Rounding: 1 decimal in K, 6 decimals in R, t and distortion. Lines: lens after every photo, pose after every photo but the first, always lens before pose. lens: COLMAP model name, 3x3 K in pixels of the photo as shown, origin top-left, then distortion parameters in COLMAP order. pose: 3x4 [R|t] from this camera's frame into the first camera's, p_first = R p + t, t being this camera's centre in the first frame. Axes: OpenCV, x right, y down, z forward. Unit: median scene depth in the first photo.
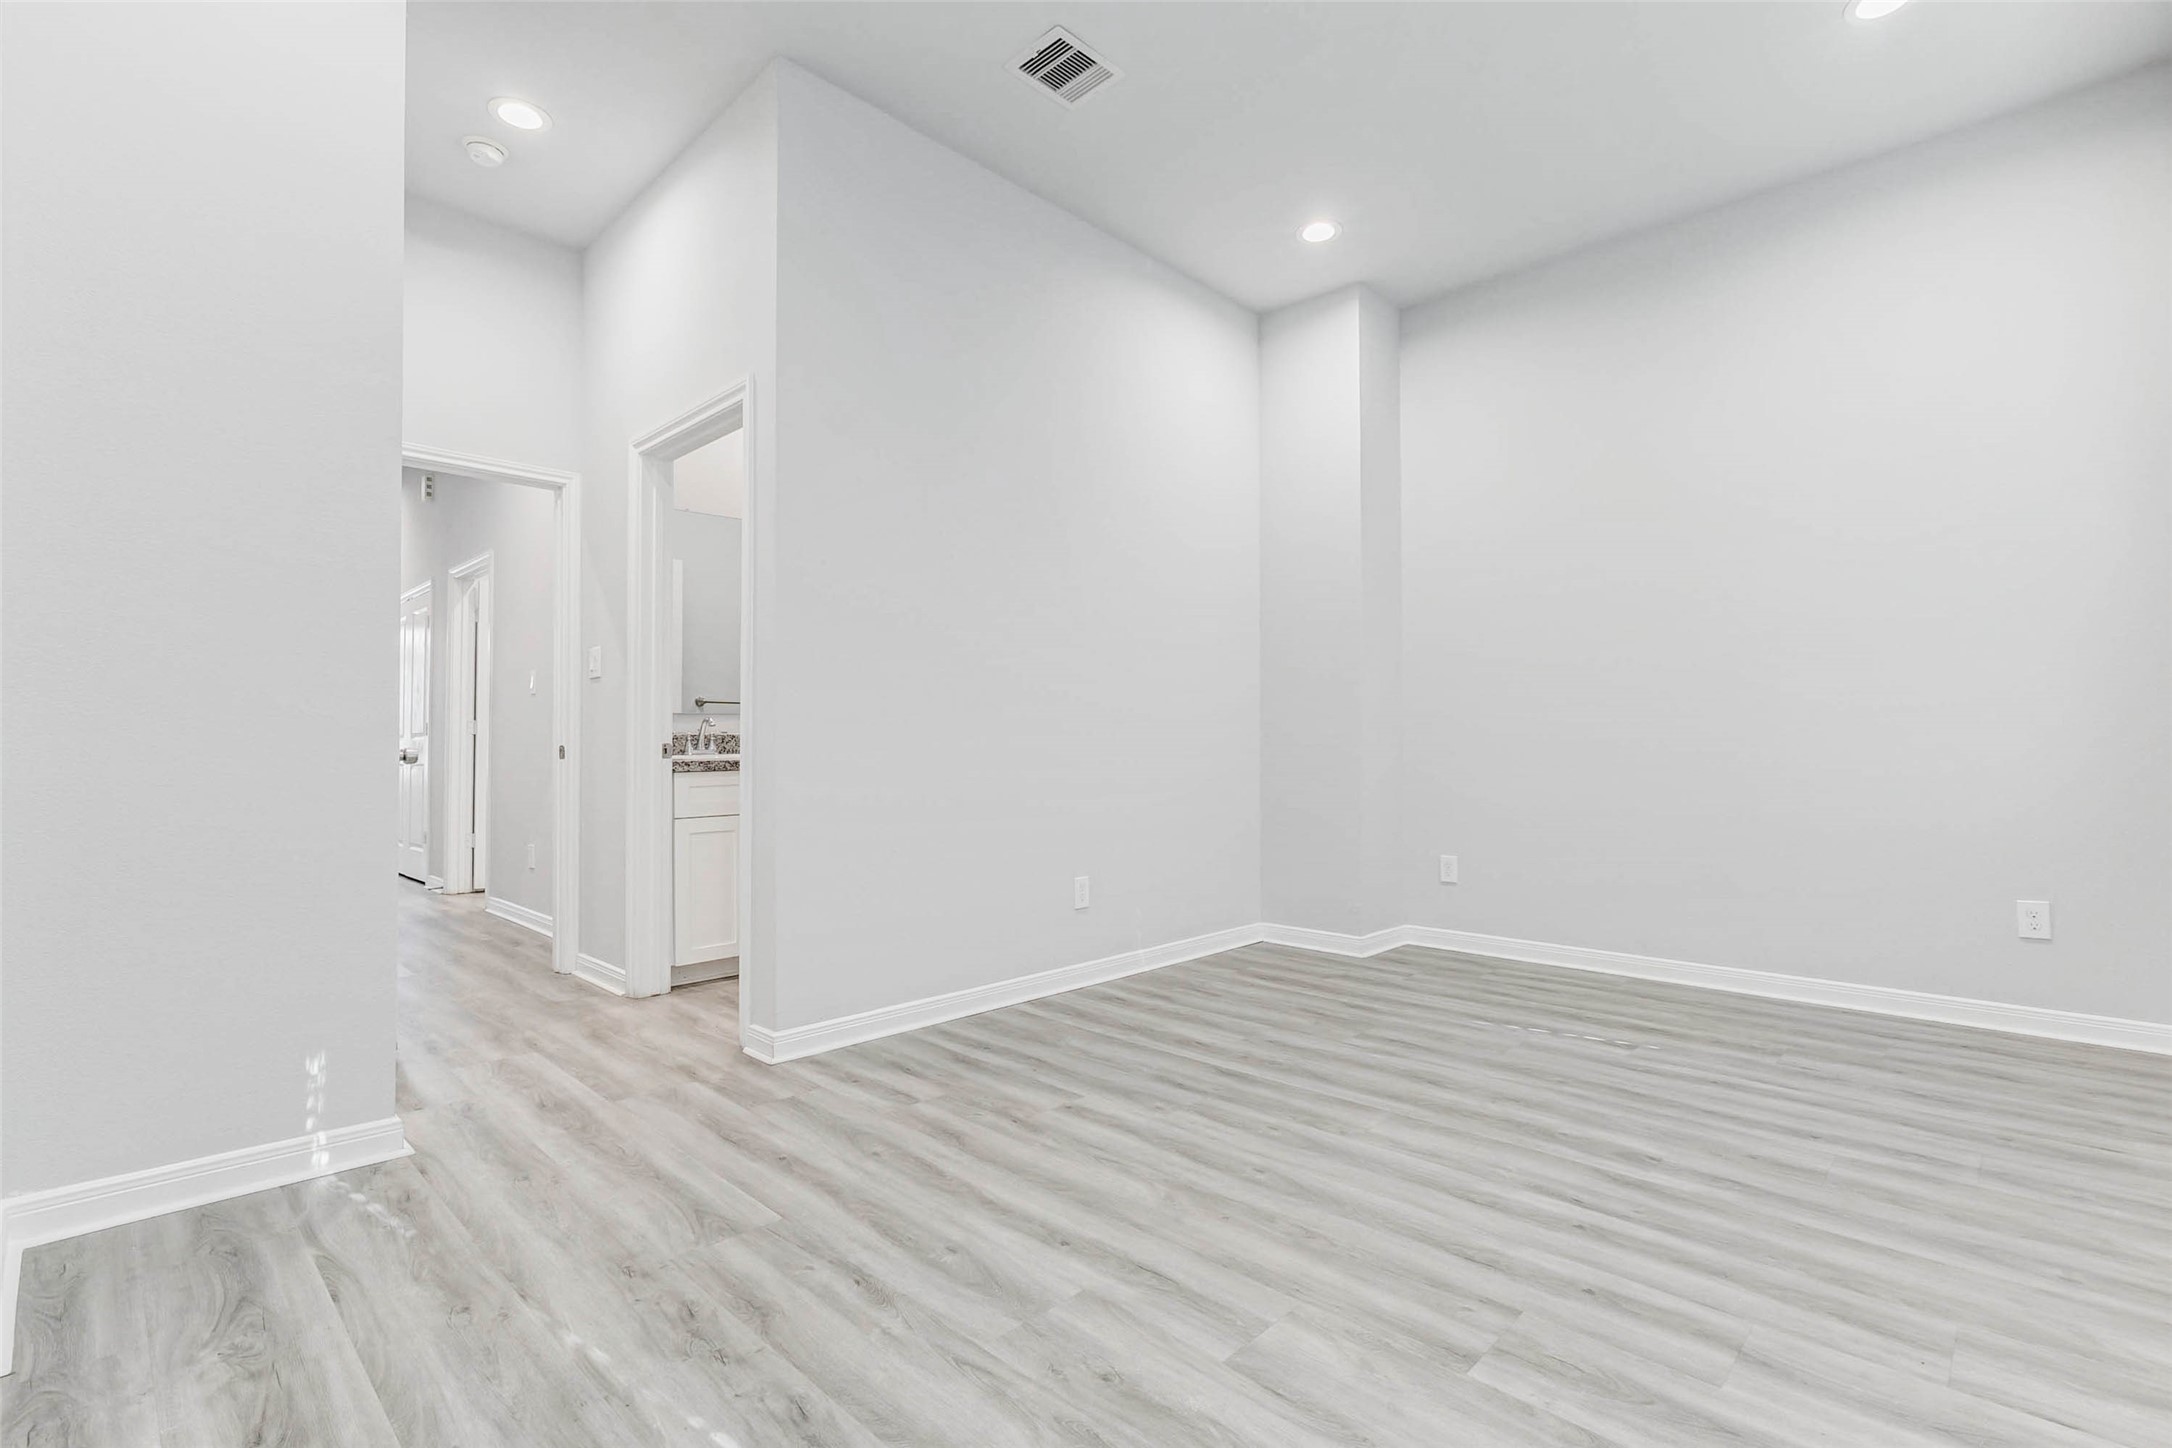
lens RADIAL K [[999.0, 0, 1098.6], [0, 999.0, 736.9], [0, 0, 1]] dist [-0.013863, -0.000628]
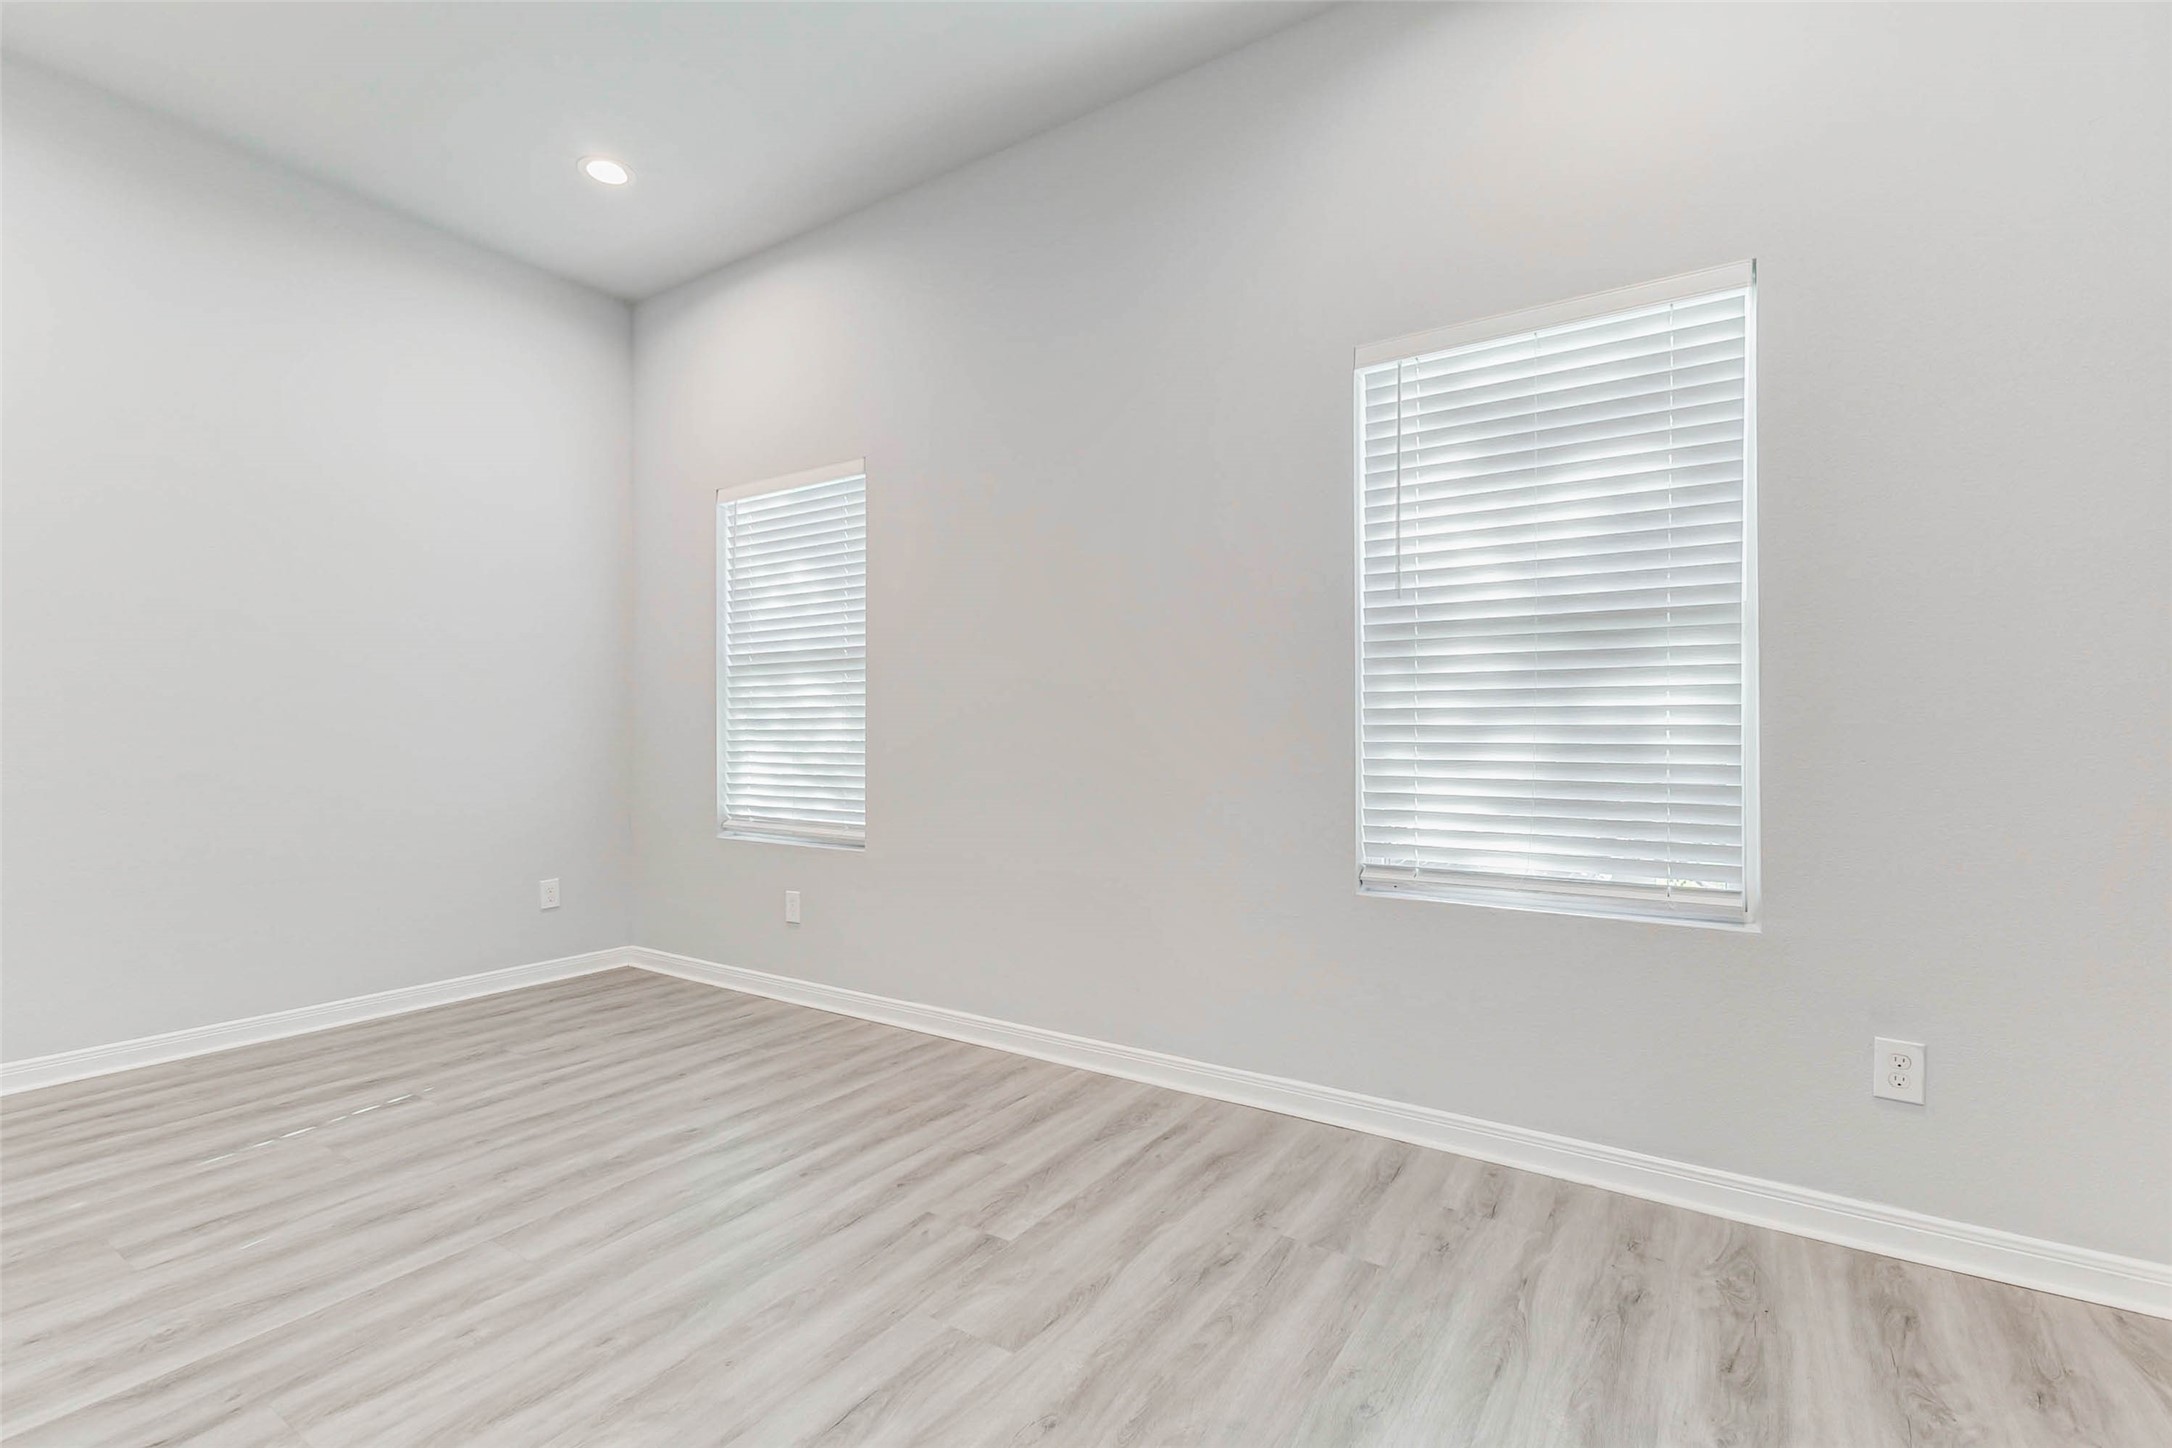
lens RADIAL K [[944.8, 0, 1086.0], [0, 944.8, 724.0], [0, 0, 1]] dist [0.021655, -0.008013]
pose [[-0.182473, 0.016499, 0.983072, -0.578076], [-0.009774, 0.999779, -0.018594, -0.034869], [-0.983162, -0.013002, -0.182272, 0.682501]]
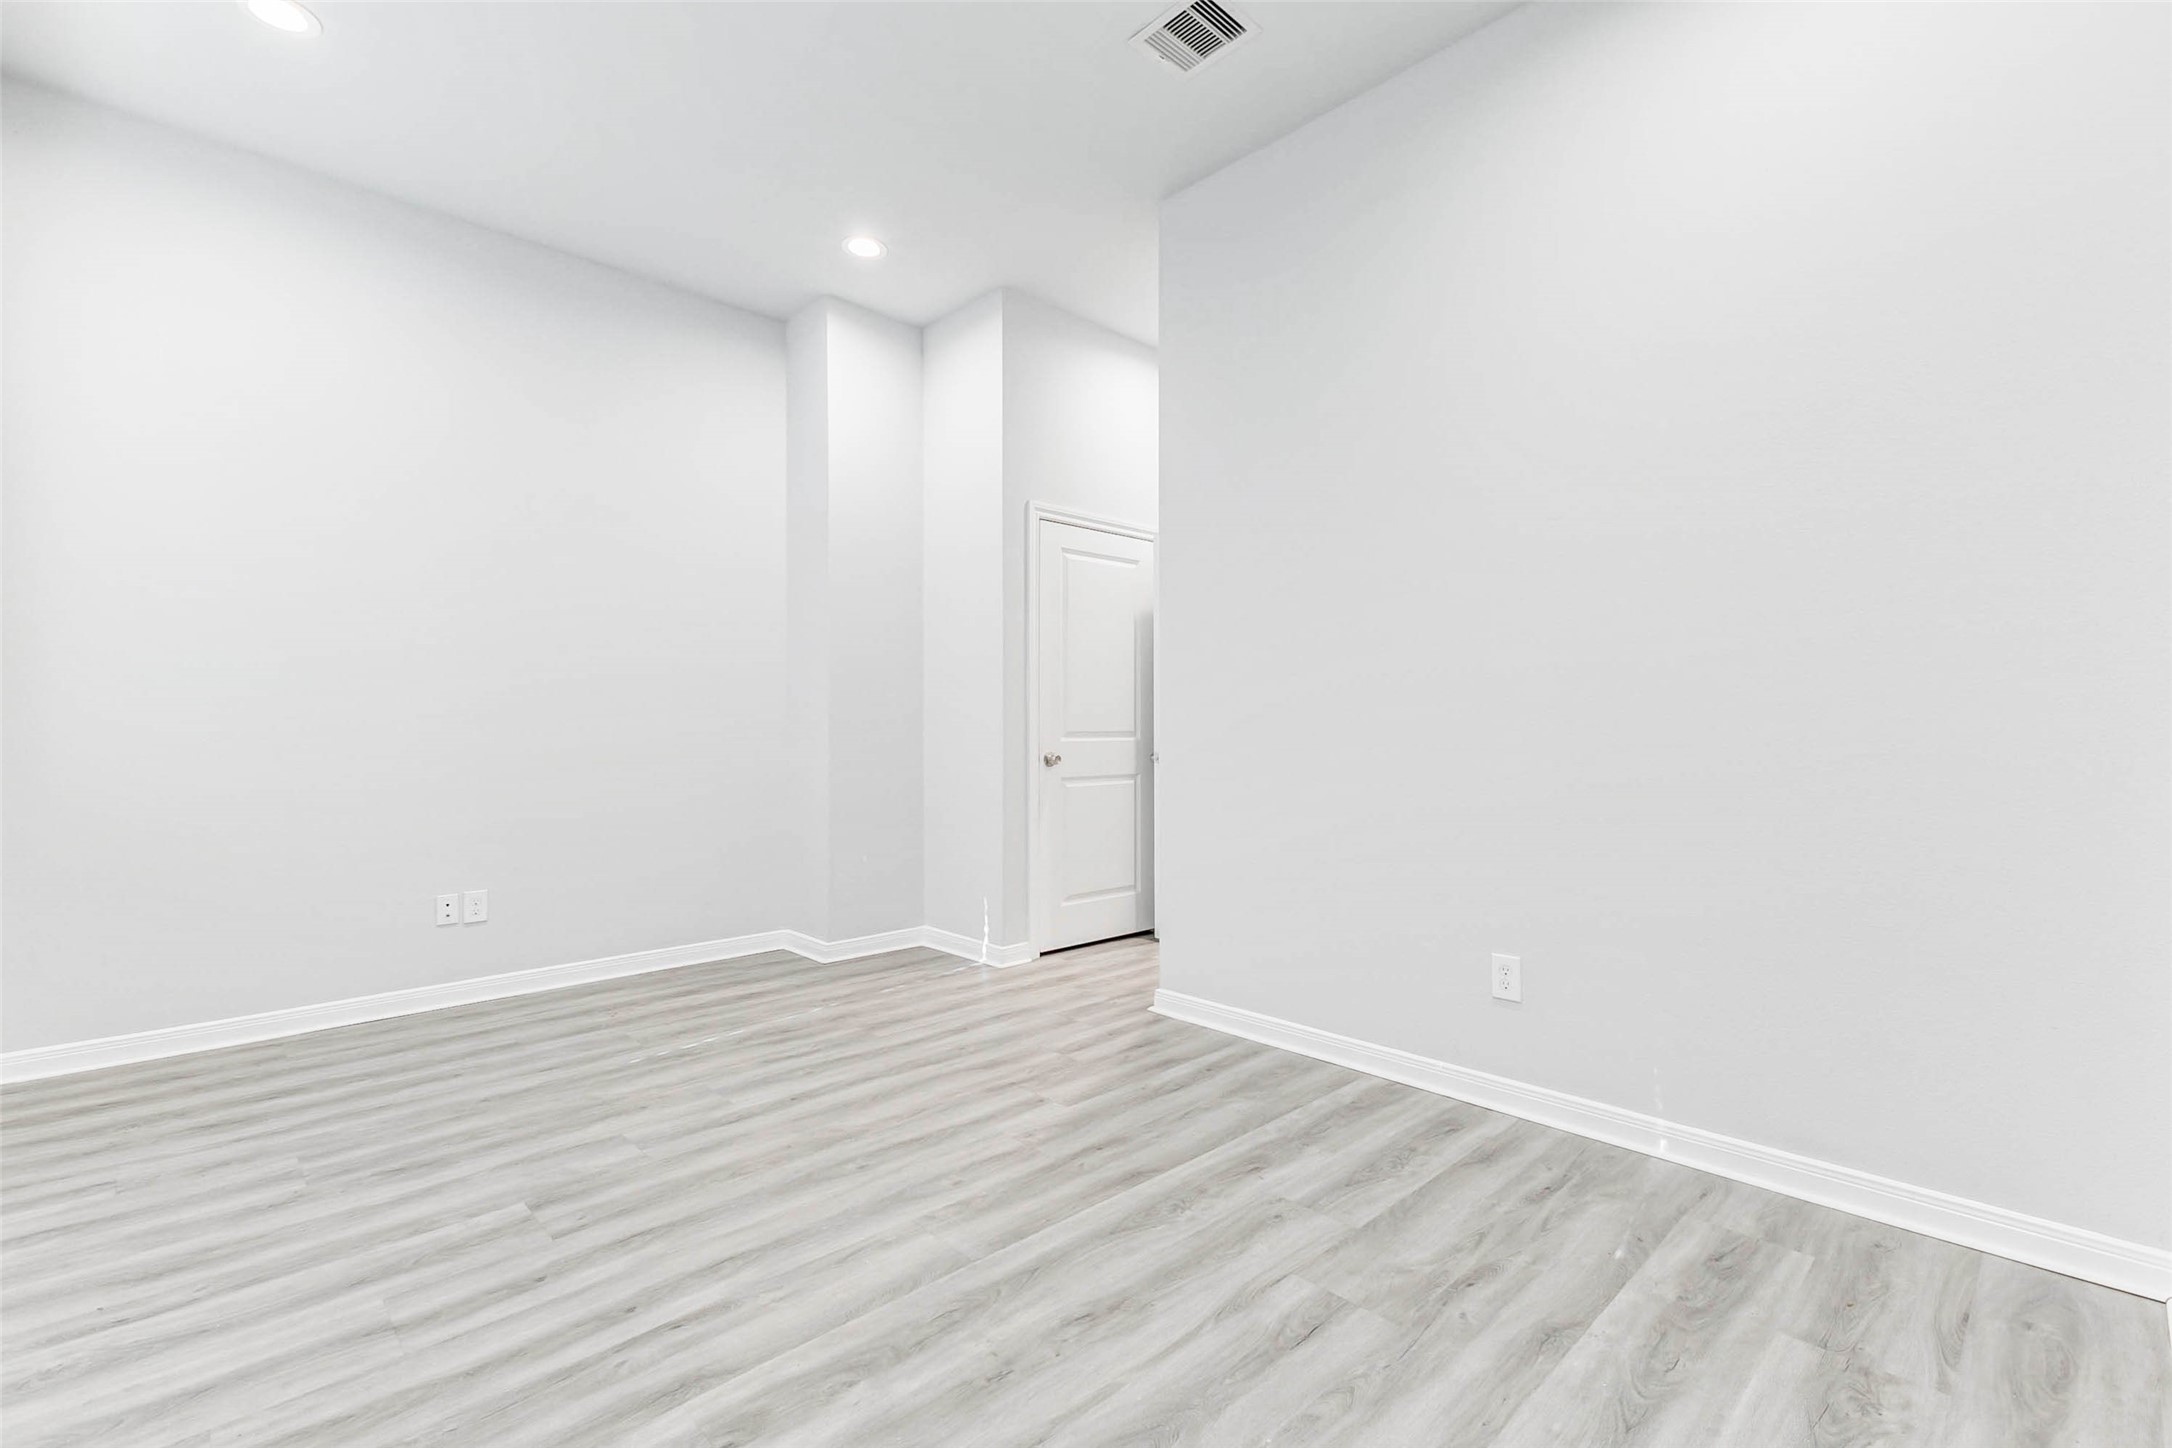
lens RADIAL K [[944.8, 0, 1086.0], [0, 944.8, 724.0], [0, 0, 1]] dist [0.021655, -0.008013]
pose [[-0.040770, -0.008088, -0.999136, 1.072311], [0.010486, 0.999909, -0.008522, -0.040172], [0.999114, -0.010824, -0.040682, 1.147446]]
